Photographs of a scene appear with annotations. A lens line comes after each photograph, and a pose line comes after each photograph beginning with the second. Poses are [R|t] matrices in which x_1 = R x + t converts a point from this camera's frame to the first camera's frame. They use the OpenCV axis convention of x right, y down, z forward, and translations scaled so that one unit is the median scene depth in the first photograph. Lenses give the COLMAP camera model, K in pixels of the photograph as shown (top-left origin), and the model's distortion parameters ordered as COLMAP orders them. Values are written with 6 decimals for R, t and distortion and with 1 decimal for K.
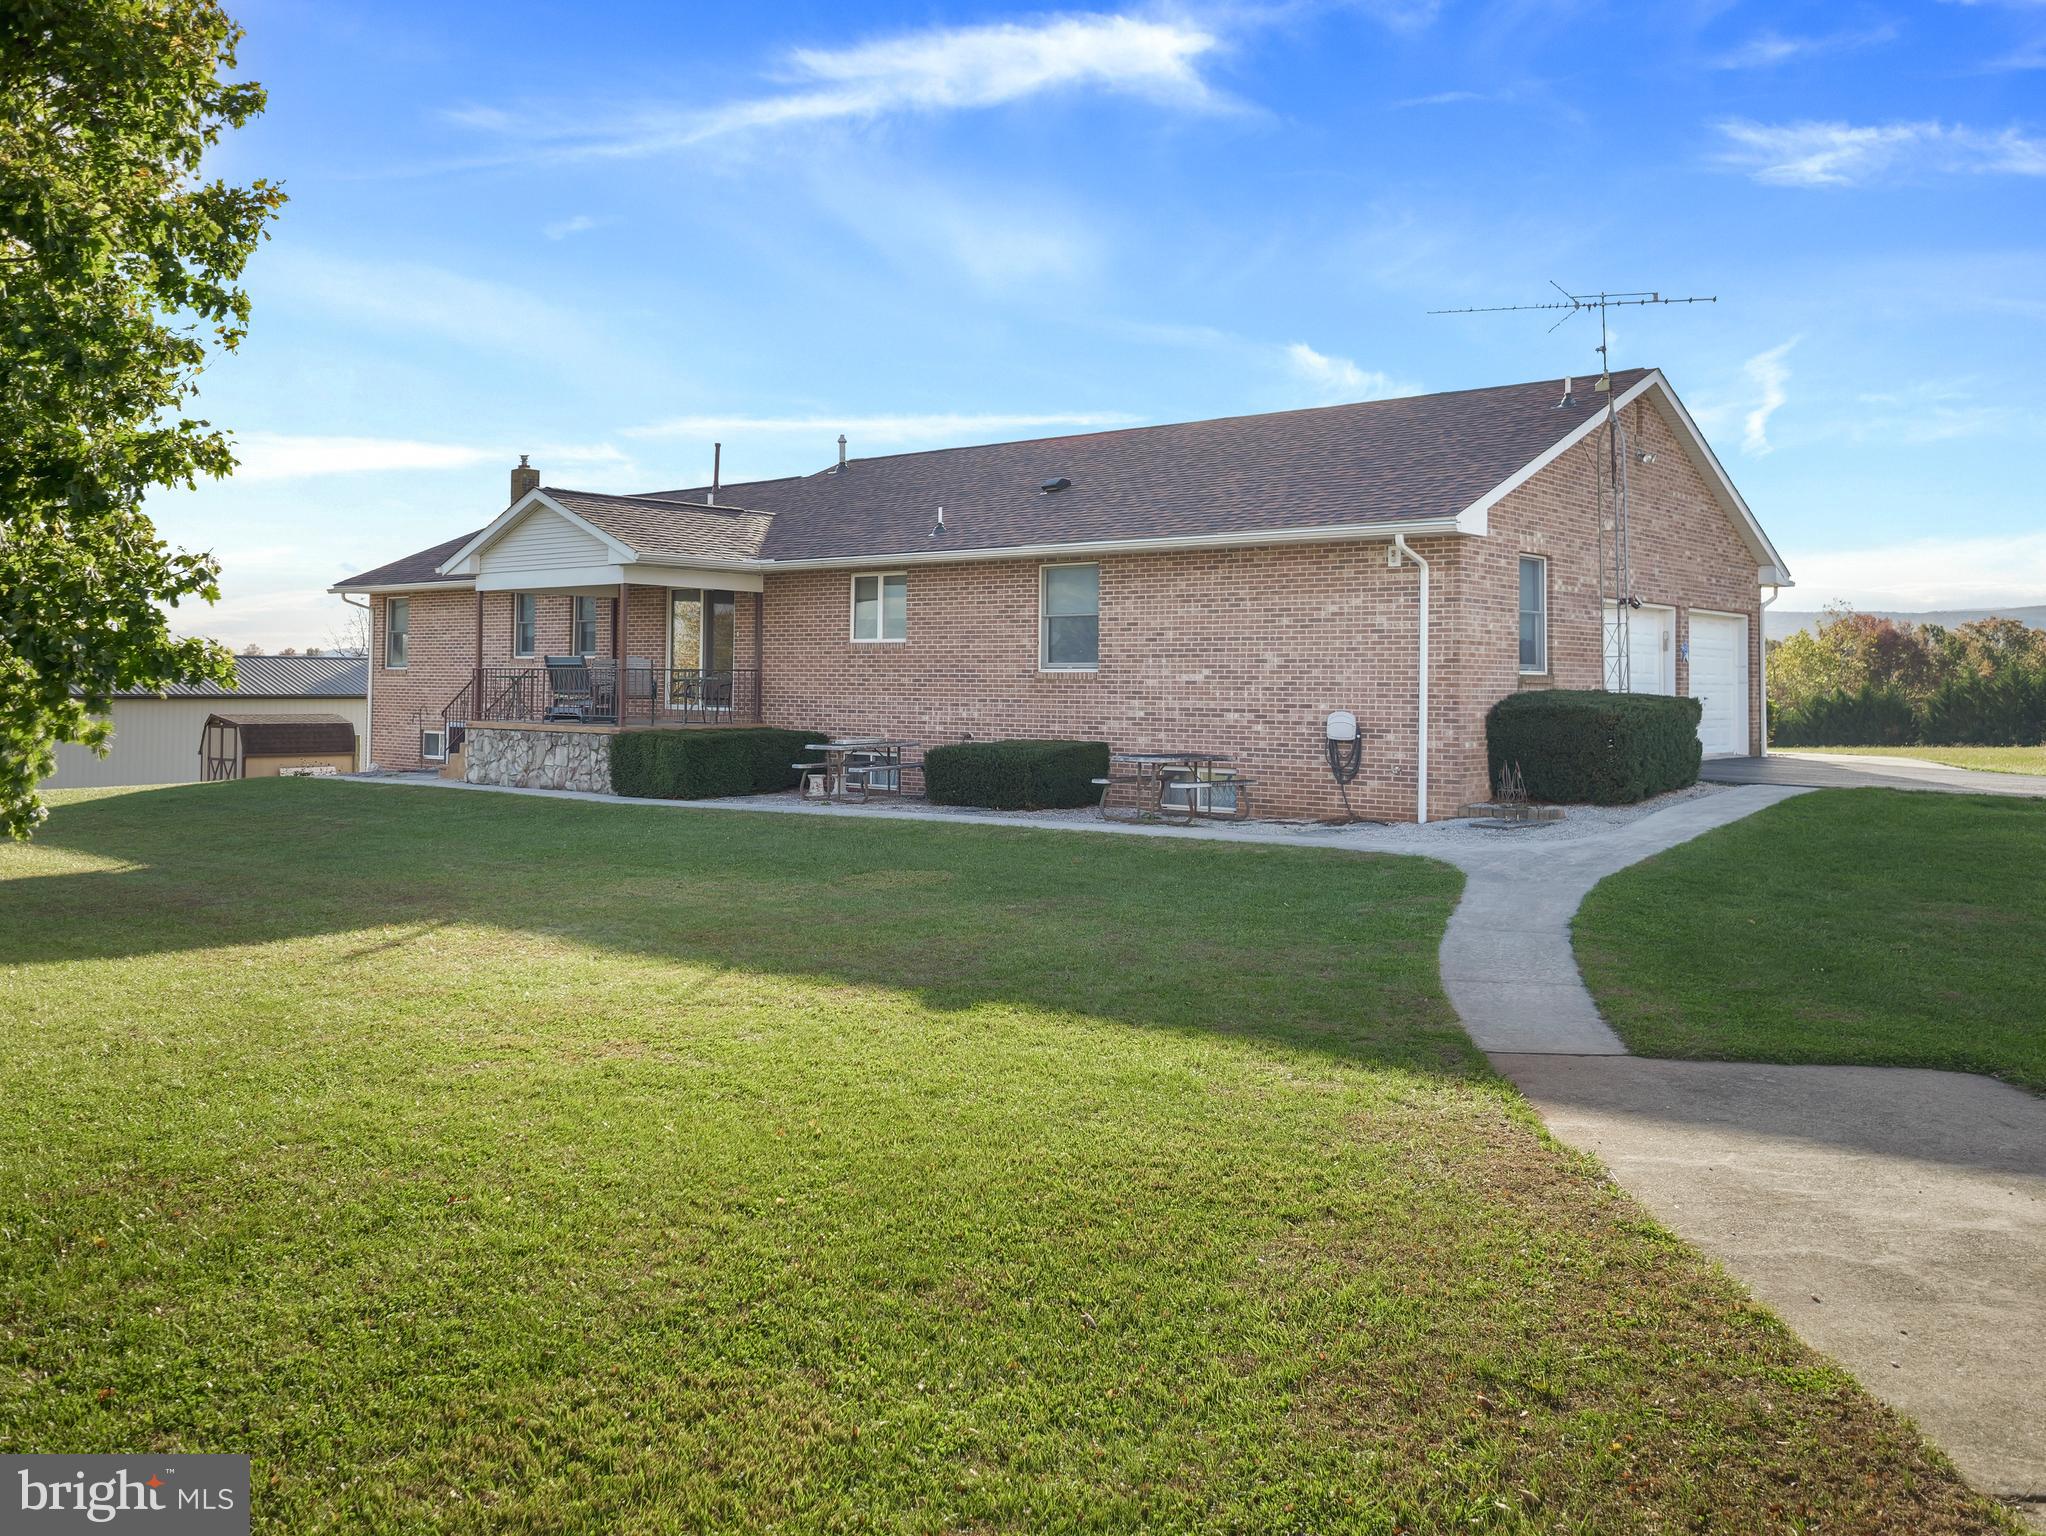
lens RADIAL K [[1698.1, 0, 1022.2], [0, 1698.1, 758.8], [0, 0, 1]] dist [-0.036206, 0.000816]
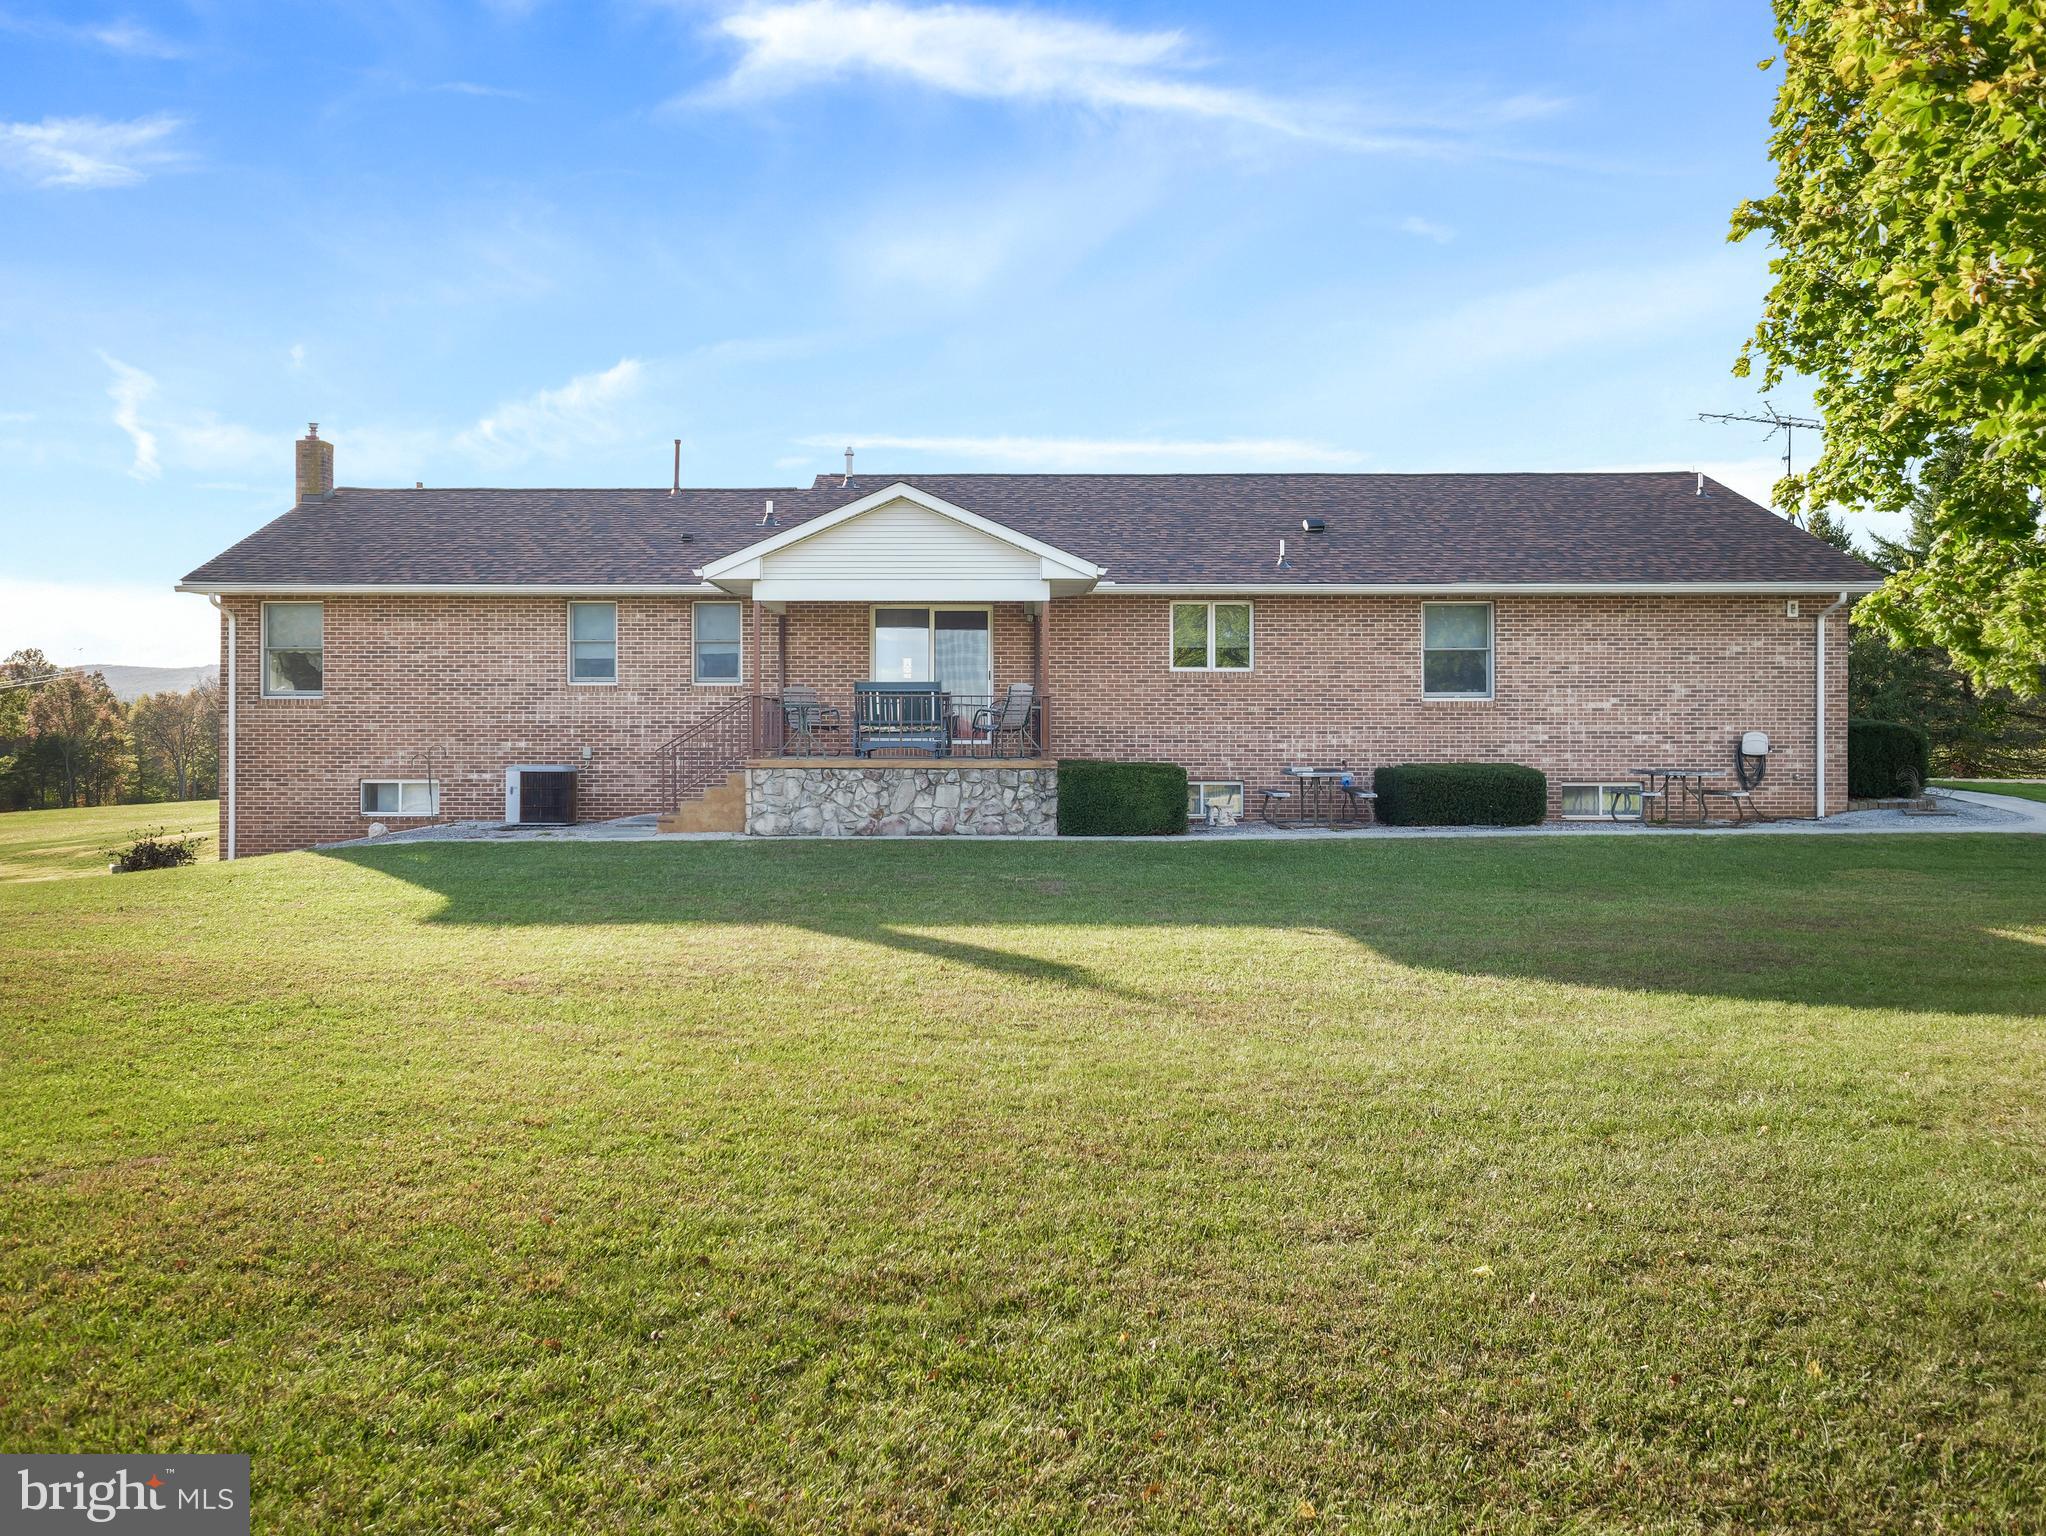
lens RADIAL K [[1684.2, 0, 1026.8], [0, 1684.2, 754.7], [0, 0, 1]] dist [-0.010779, 0.005756]
pose [[0.766980, -0.015289, 0.641489, -0.869950], [0.034633, 0.999245, -0.017592, -0.006704], [-0.640736, 0.035710, 0.766930, 0.341656]]
